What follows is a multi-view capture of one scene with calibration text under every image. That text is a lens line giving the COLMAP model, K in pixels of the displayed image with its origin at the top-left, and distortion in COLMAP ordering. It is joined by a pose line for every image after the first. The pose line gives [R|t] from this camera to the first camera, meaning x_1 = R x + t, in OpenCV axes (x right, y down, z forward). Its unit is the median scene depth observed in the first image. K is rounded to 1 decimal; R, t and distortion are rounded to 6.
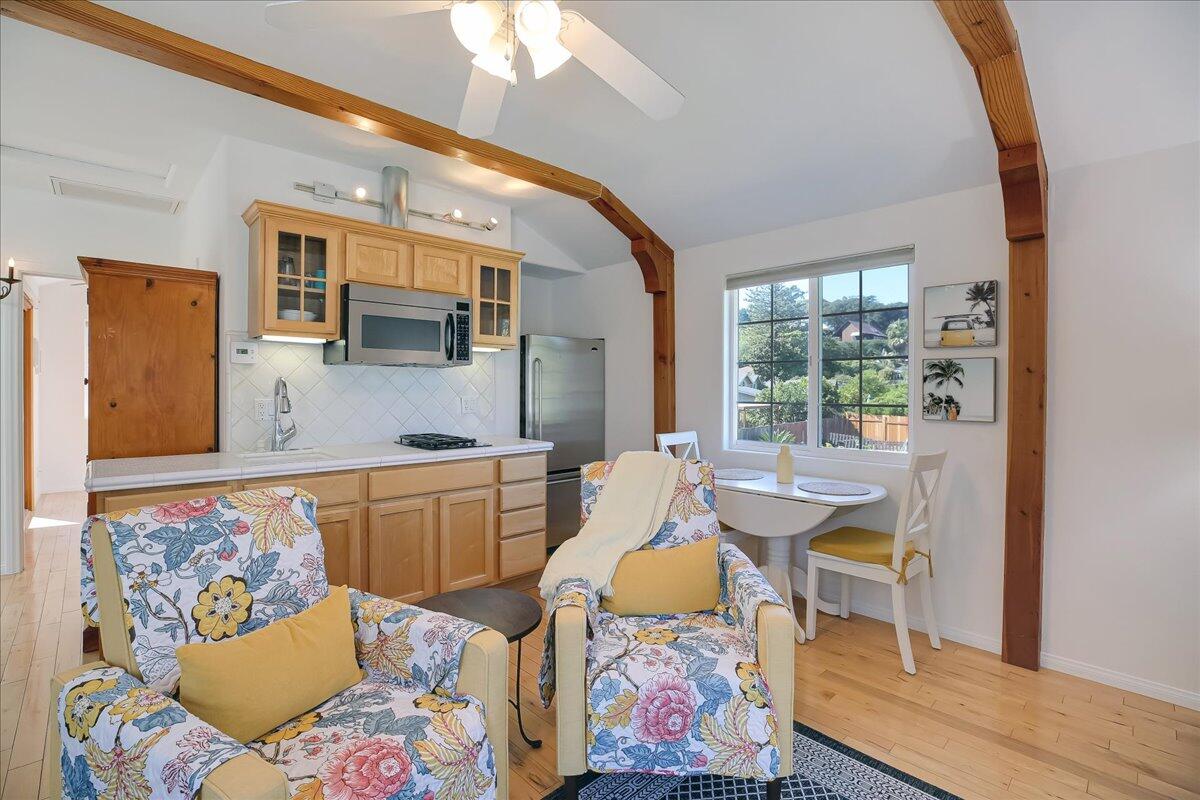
lens RADIAL K [[560.0, 0, 612.7], [0, 560.0, 394.4], [0, 0, 1]] dist [-0.028254, 0.001737]
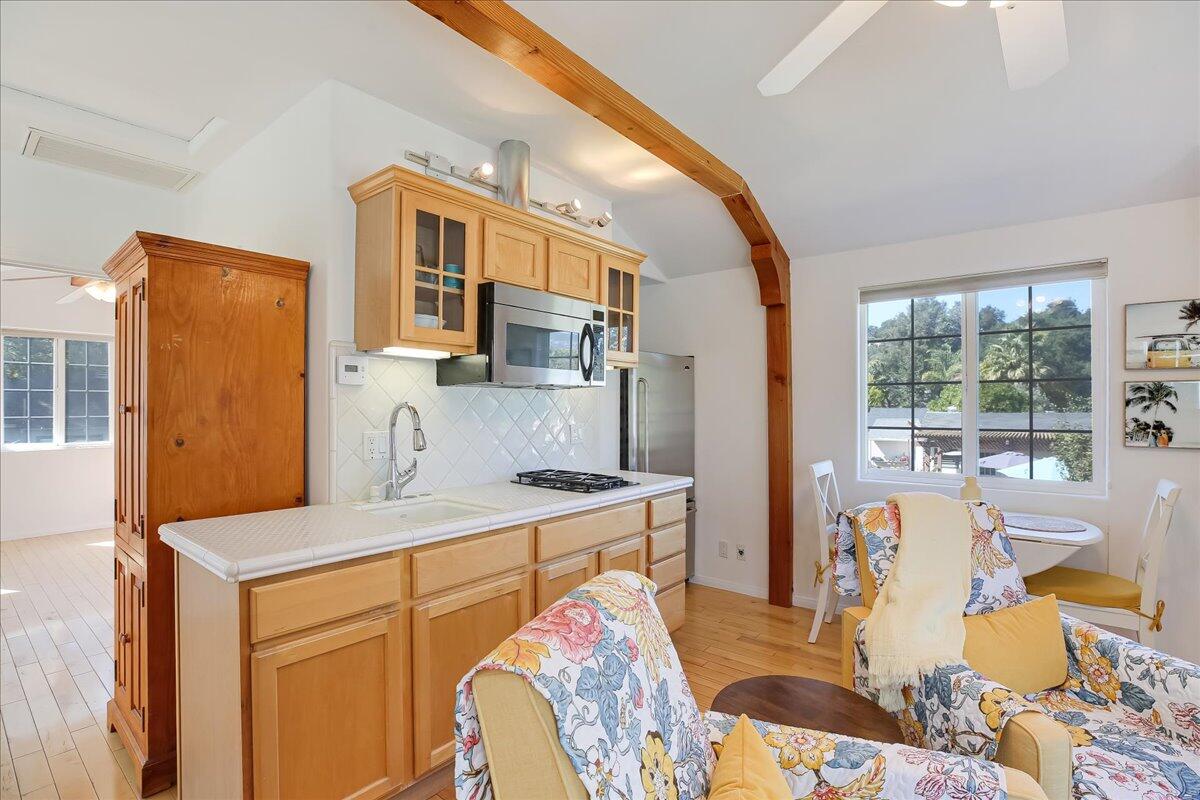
lens RADIAL K [[570.4, 0, 614.2], [0, 570.4, 409.7], [0, 0, 1]] dist [-0.033611, 0.009999]
pose [[0.990889, -0.004310, 0.134610, -0.415678], [0.005039, 0.999974, -0.005075, -0.015814], [-0.134584, 0.005707, 0.990886, 0.187955]]
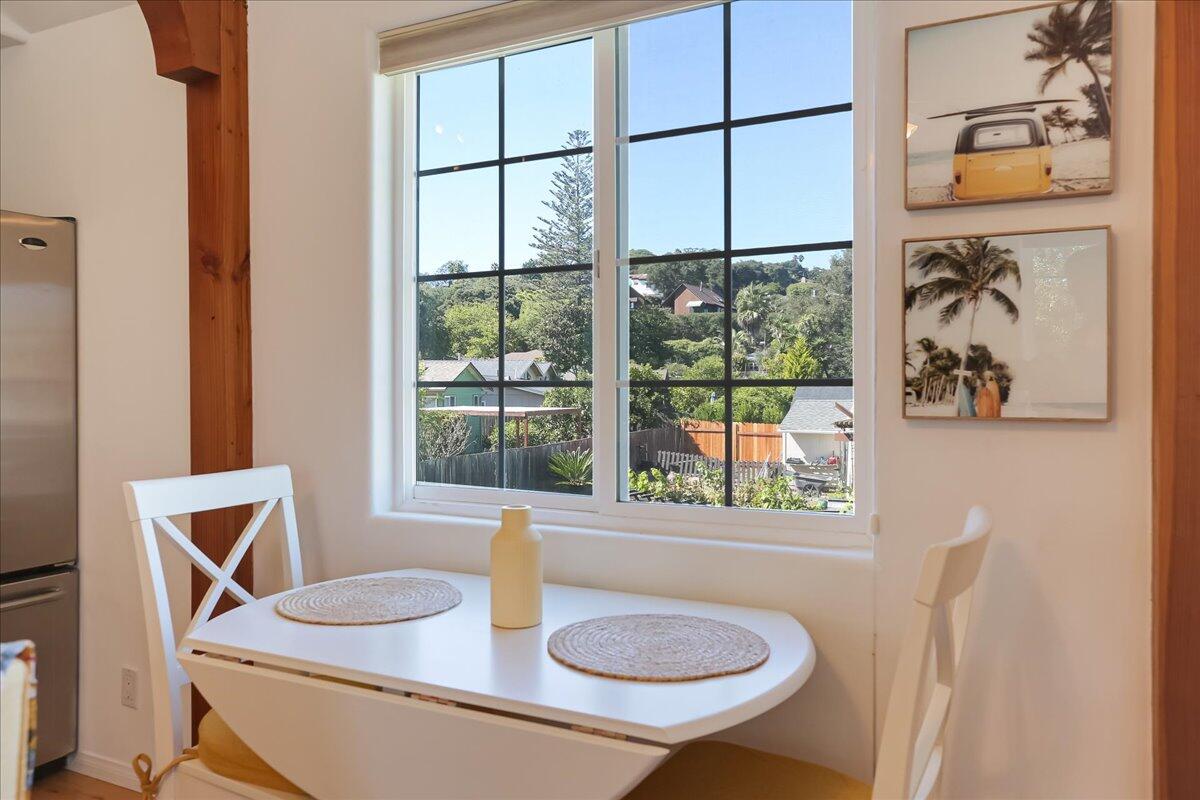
lens RADIAL K [[863.7, 0, 609.5], [0, 863.7, 395.2], [0, 0, 1]] dist [0.004669, 0.005596]
pose [[0.950752, -0.006959, 0.309875, 0.222826], [0.007188, 0.999974, 0.000401, 0.030032], [-0.309870, 0.001846, 0.950777, 0.552106]]
